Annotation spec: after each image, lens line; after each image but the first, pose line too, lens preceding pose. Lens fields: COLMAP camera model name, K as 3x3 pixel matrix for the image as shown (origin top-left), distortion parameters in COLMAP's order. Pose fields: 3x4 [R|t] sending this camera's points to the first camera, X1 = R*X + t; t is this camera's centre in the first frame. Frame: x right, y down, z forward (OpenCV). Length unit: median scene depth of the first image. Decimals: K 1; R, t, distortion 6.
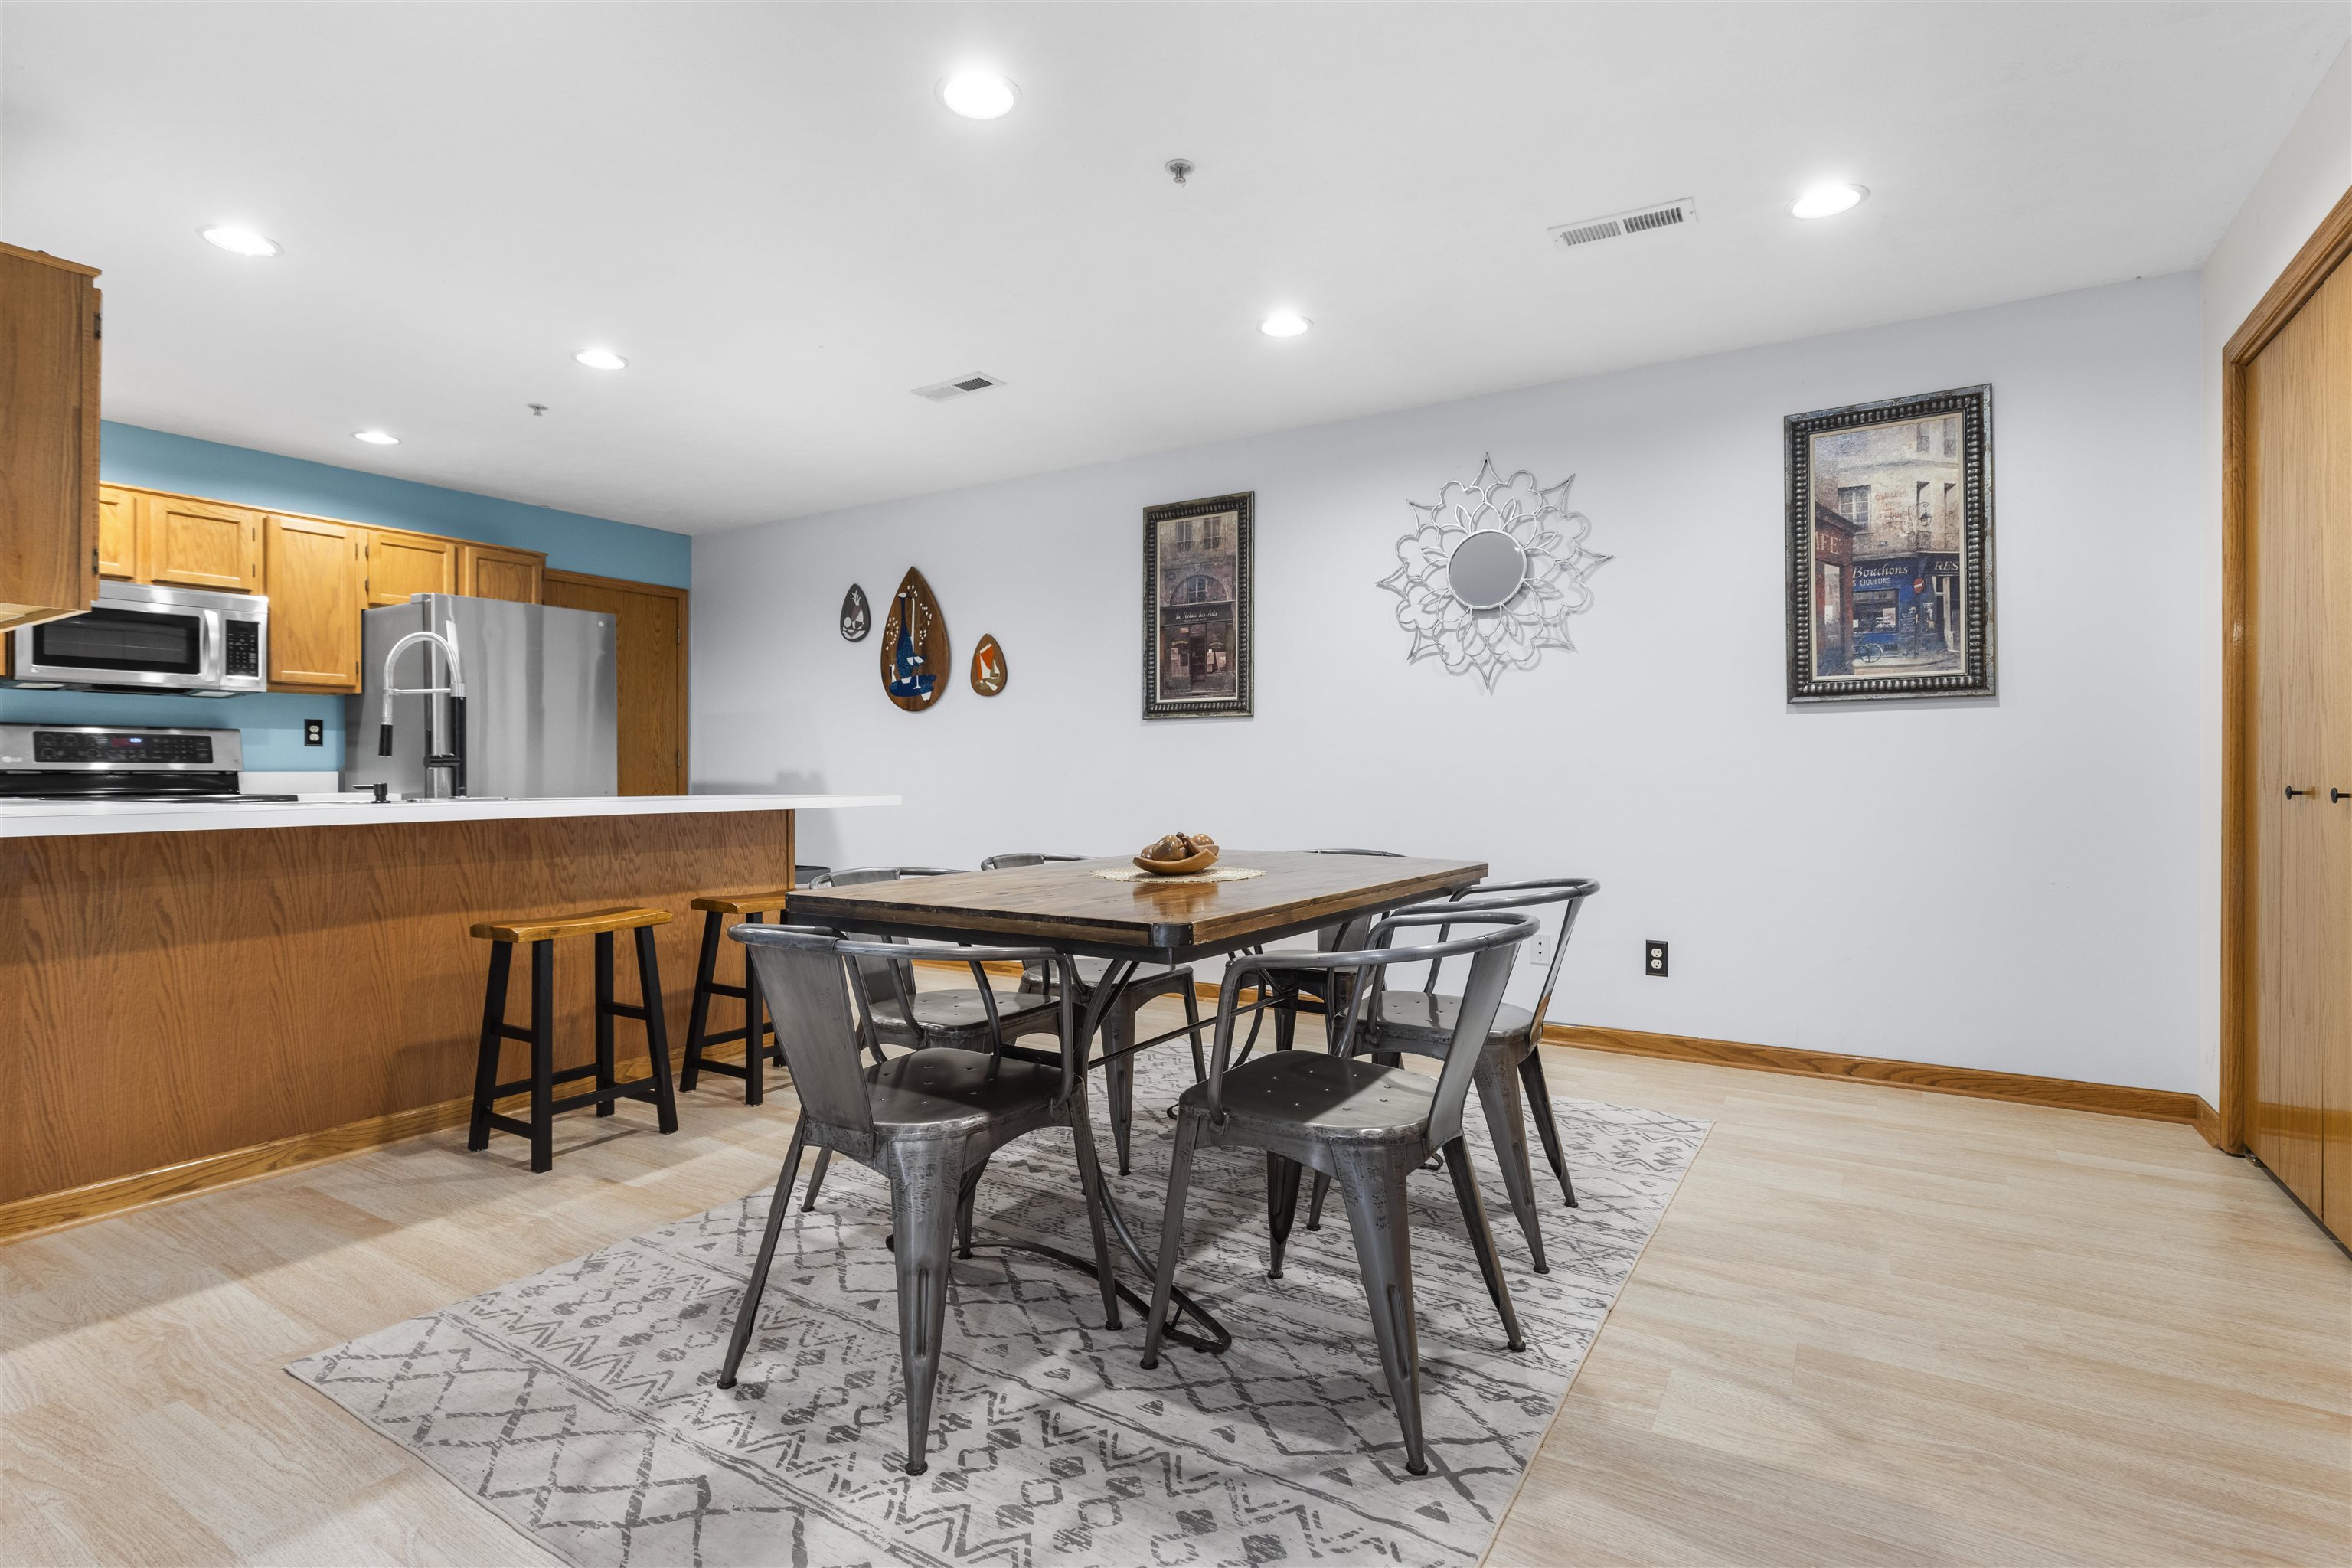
lens RADIAL K [[1129.3, 0, 1176.0], [0, 1129.3, 784.0], [0, 0, 1]] dist [-0.000105, -0.000030]
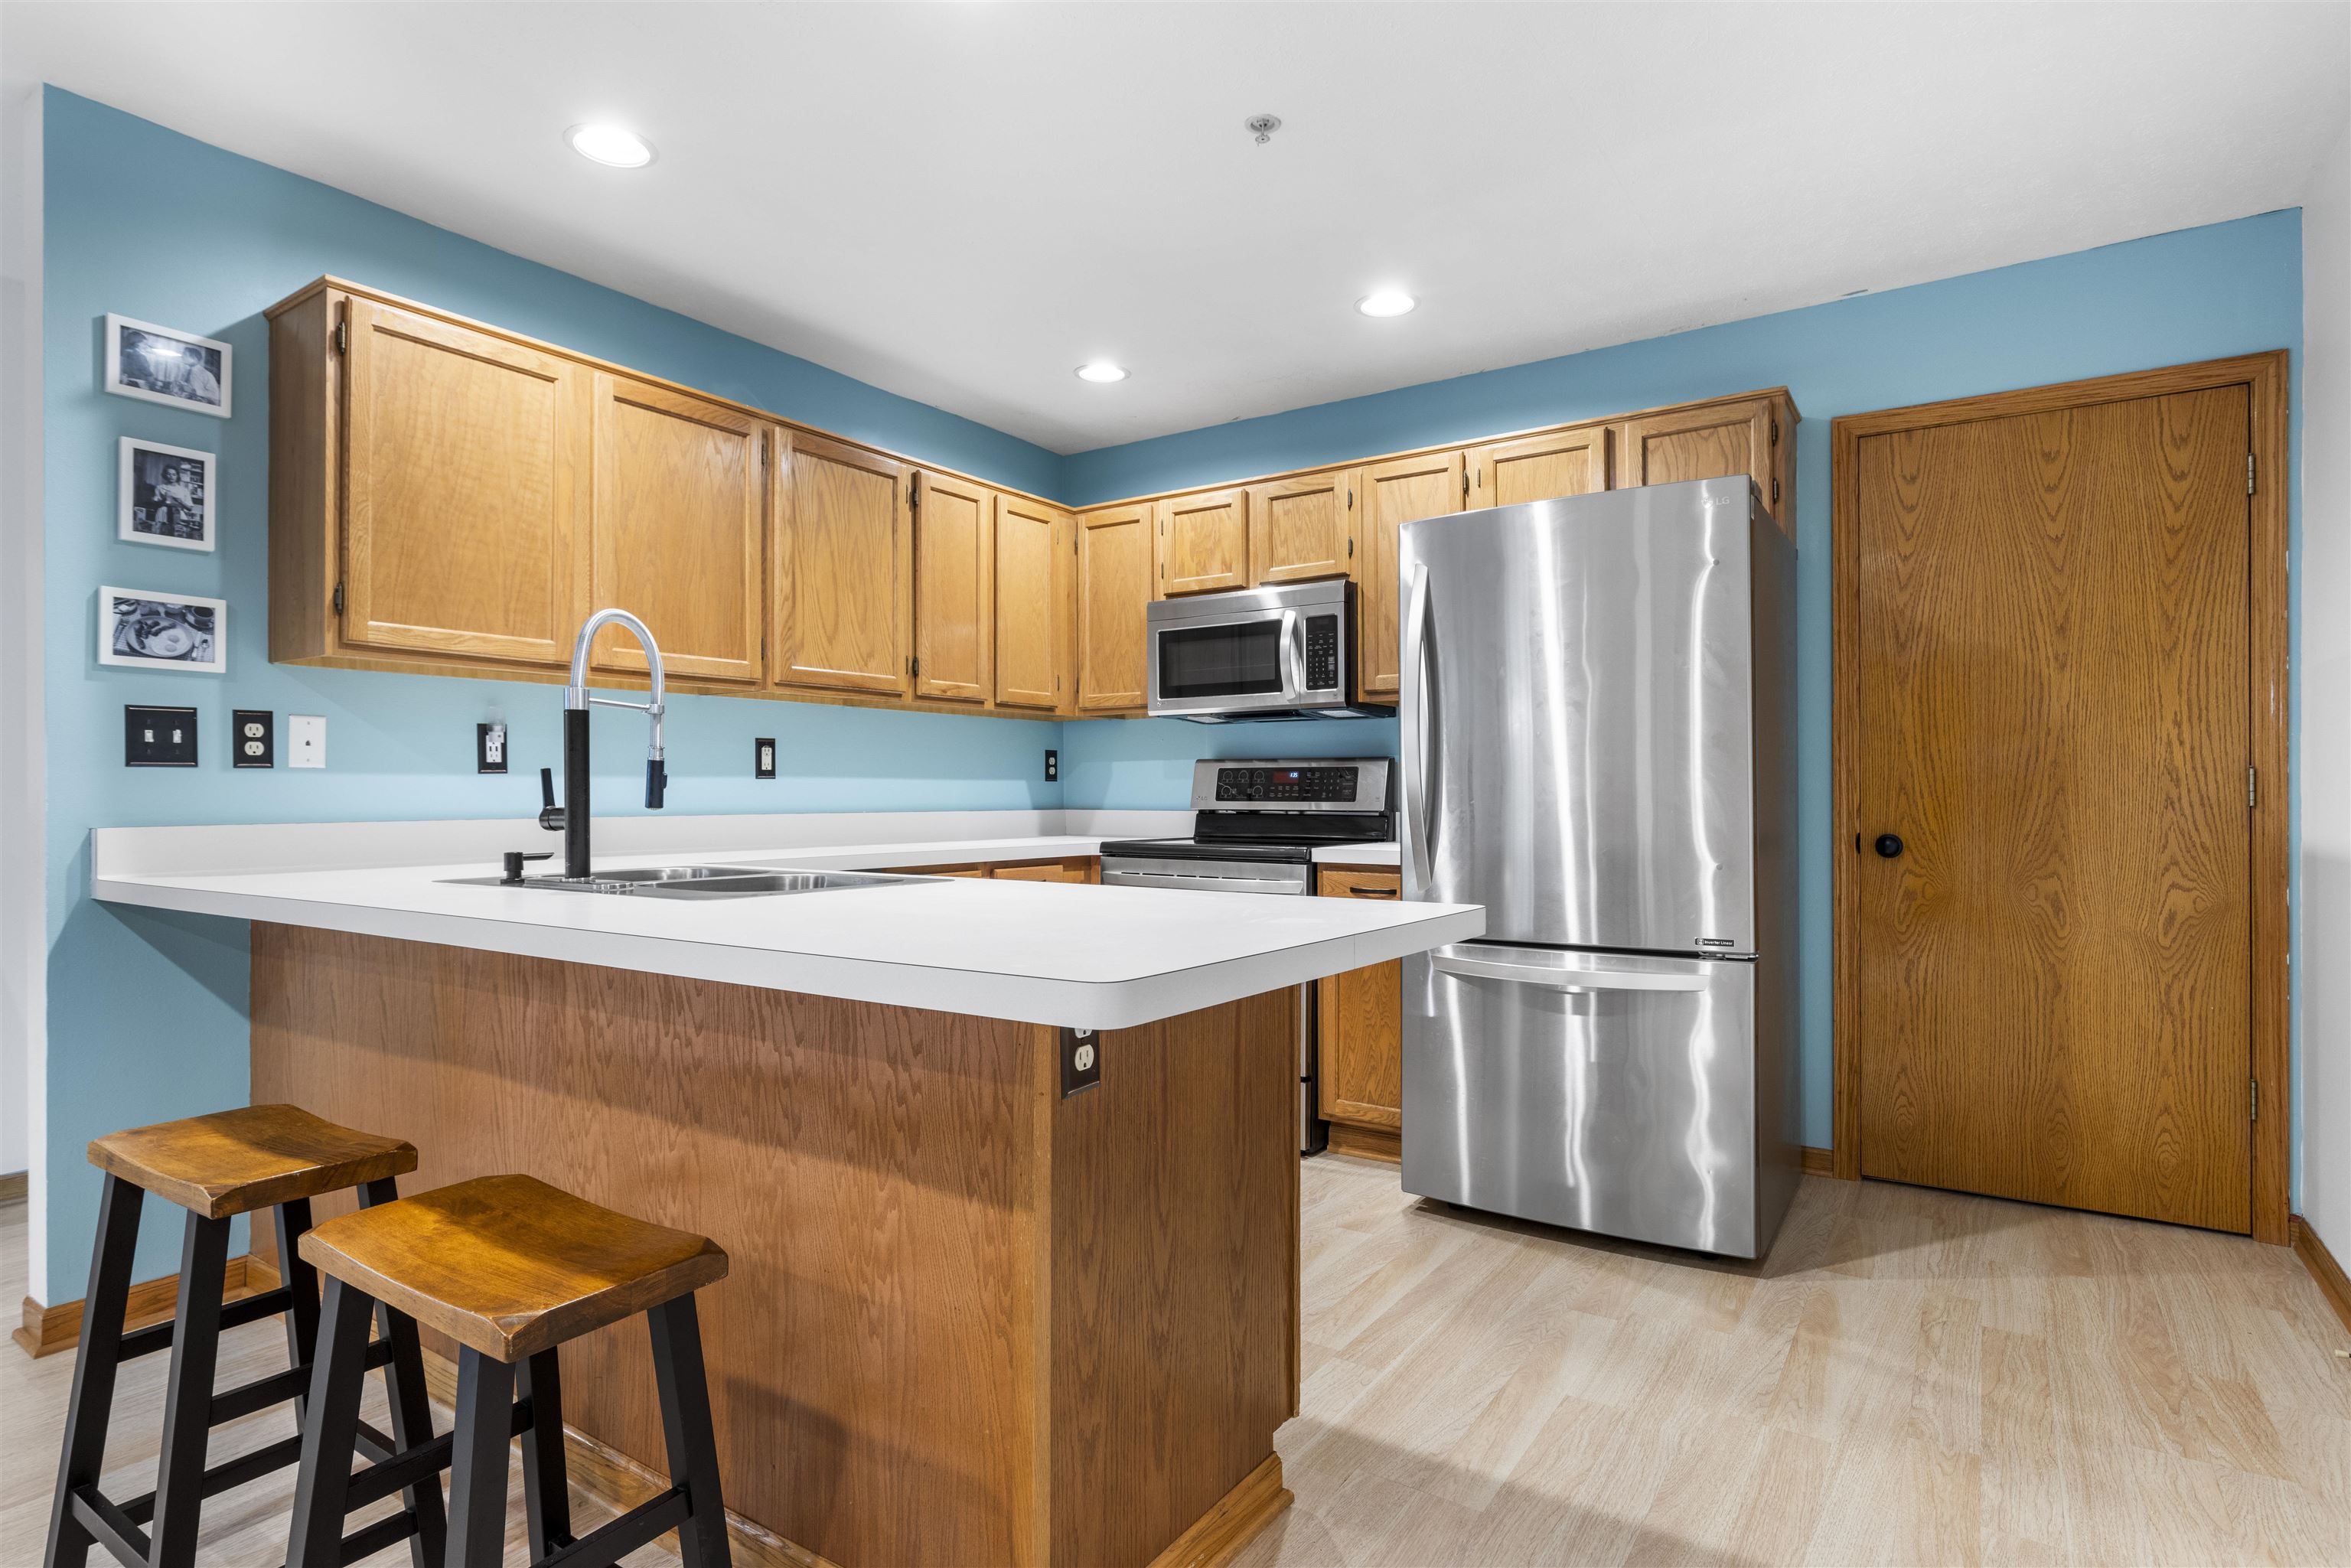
lens RADIAL K [[1222.5, 0, 1175.5], [0, 1222.5, 784.0], [0, 0, 1]] dist [-0.001057, -0.000128]
pose [[-0.030124, -0.006595, -0.999524, -0.000199], [-0.005859, 0.999962, -0.006421, -0.025773], [0.999529, 0.005662, -0.030162, 0.939966]]
